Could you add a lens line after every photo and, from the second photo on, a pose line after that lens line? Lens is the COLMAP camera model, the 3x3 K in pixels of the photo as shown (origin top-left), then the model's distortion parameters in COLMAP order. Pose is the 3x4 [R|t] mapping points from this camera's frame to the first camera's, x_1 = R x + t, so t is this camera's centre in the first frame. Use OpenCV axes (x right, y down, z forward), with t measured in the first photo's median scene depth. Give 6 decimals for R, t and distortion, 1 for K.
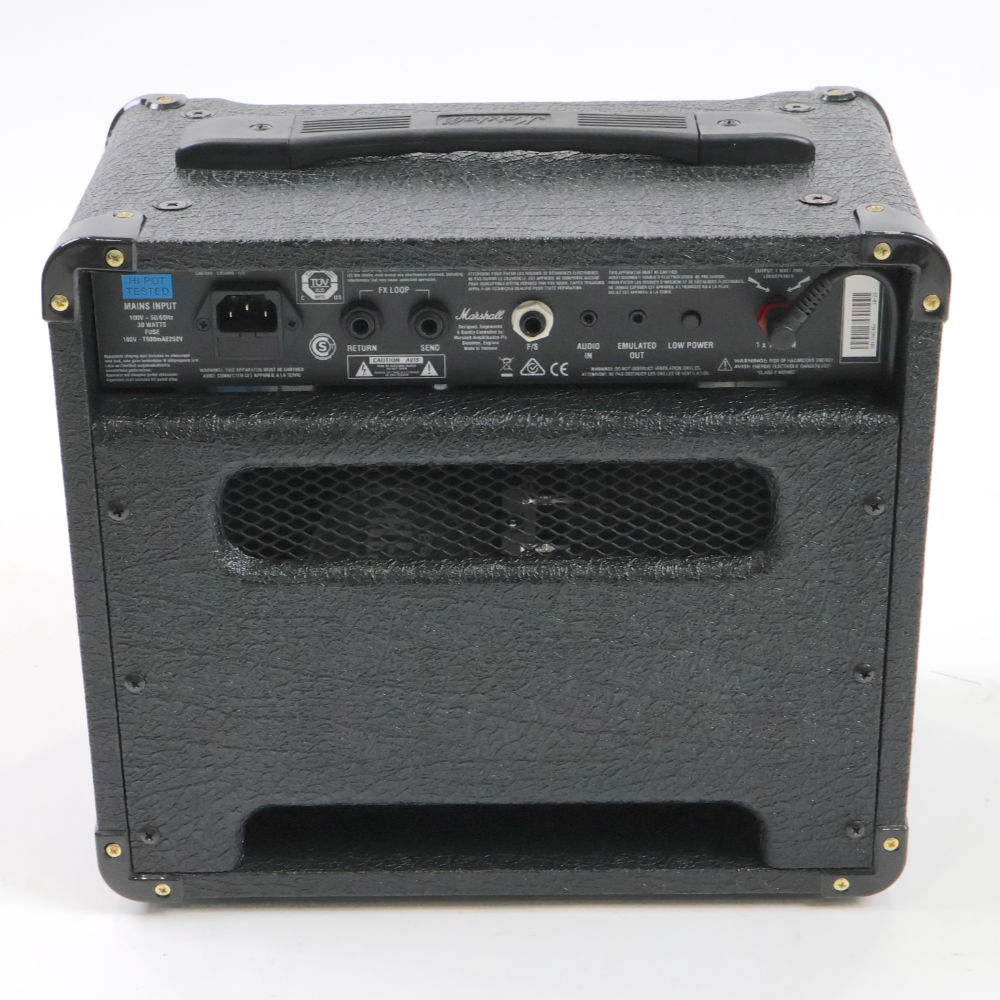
lens RADIAL K [[2458.7, 0, 546.7], [0, 2458.7, 501.1], [0, 0, 1]] dist [-0.085597, 0.791818]
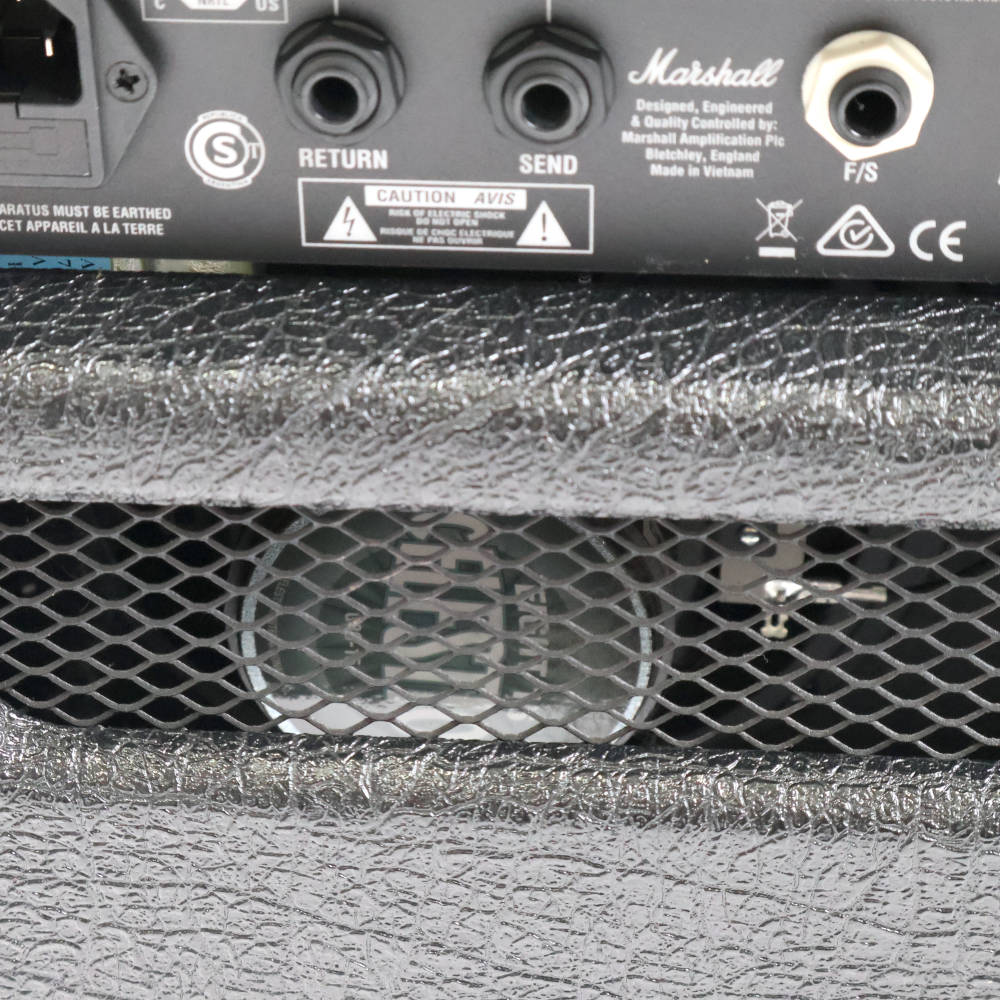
lens RADIAL K [[2803.3, 0, 500.0], [0, 2803.3, 500.0], [0, 0, 1]] dist [0.022898, -0.065665]
pose [[0.996249, 0.042910, -0.075139, -0.023711], [-0.032802, 0.990847, 0.130942, -0.066868], [0.080070, -0.127986, 0.988539, 0.622328]]
